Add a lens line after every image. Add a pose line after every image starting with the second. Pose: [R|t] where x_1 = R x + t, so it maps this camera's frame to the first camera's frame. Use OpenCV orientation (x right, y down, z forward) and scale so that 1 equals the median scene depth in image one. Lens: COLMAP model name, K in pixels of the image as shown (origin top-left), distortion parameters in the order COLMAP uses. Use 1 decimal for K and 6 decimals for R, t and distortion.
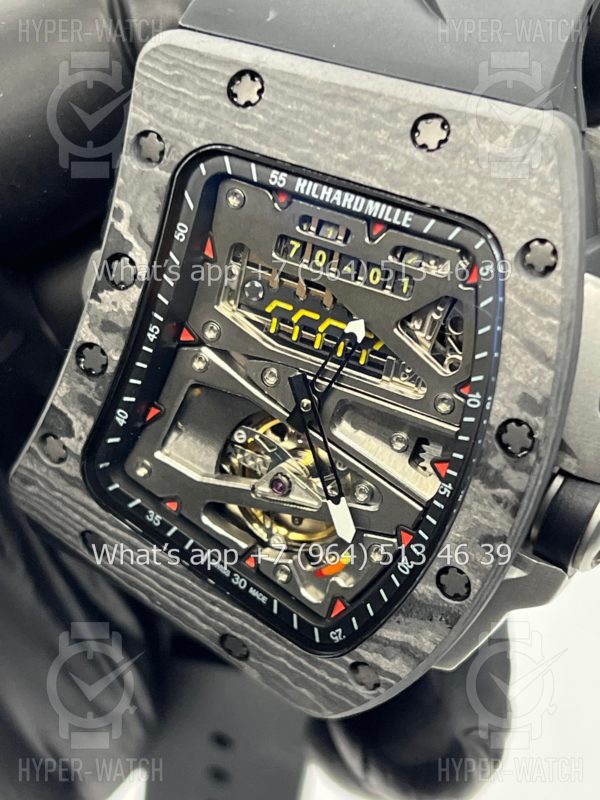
lens RADIAL K [[1878.3, 0, 300.0], [0, 1878.3, 400.0], [0, 0, 1]] dist [0.280277, 0.396690]
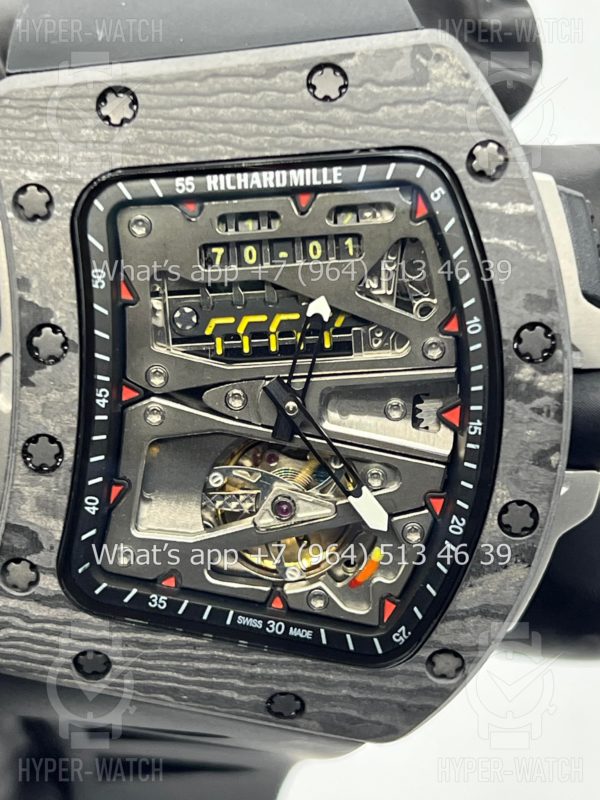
lens RADIAL K [[1878.3, 0, 300.0], [0, 1878.3, 400.0], [0, 0, 1]] dist [0.280277, 0.396690]
pose [[0.879382, -0.339047, 0.334266, -0.301539], [0.377188, 0.924529, -0.054548, 0.051091], [-0.290545, 0.174050, 0.940899, 0.126782]]
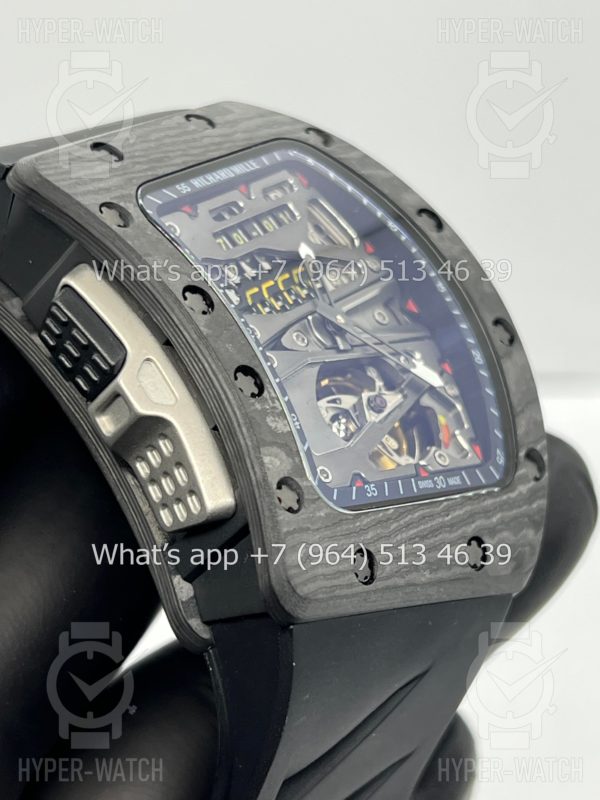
lens RADIAL K [[1878.3, 0, 300.0], [0, 1878.3, 400.0], [0, 0, 1]] dist [0.280277, 0.396690]
pose [[0.137316, -0.225891, 0.964426, -1.085523], [0.857333, 0.514760, -0.001499, 0.007956], [-0.496110, 0.827040, 0.264349, 0.757856]]
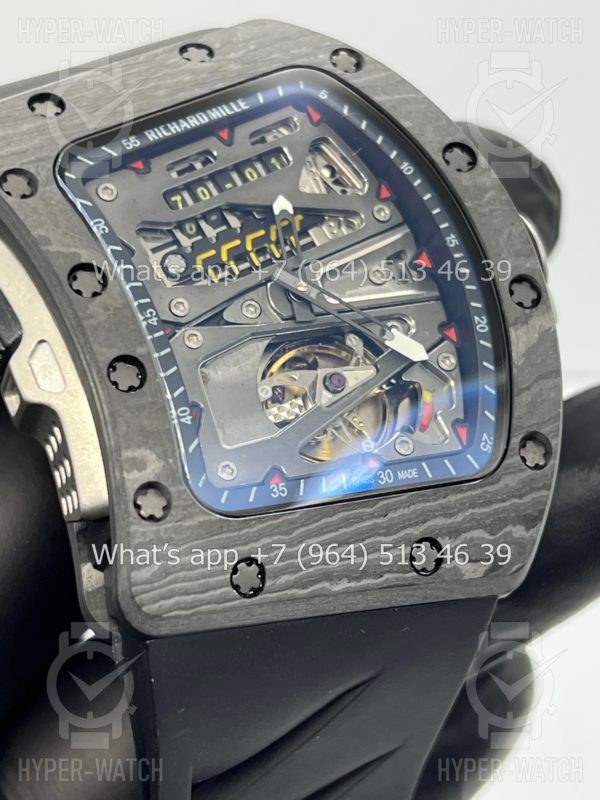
lens RADIAL K [[1838.8, 0, 300.0], [0, 1838.8, 400.0], [0, 0, 1]] dist [0.312017, 0.132527]
pose [[0.495231, -0.341386, 0.798875, -0.808992], [0.788723, 0.562200, -0.248691, 0.281773], [-0.364227, 0.753251, 0.547678, 0.505138]]
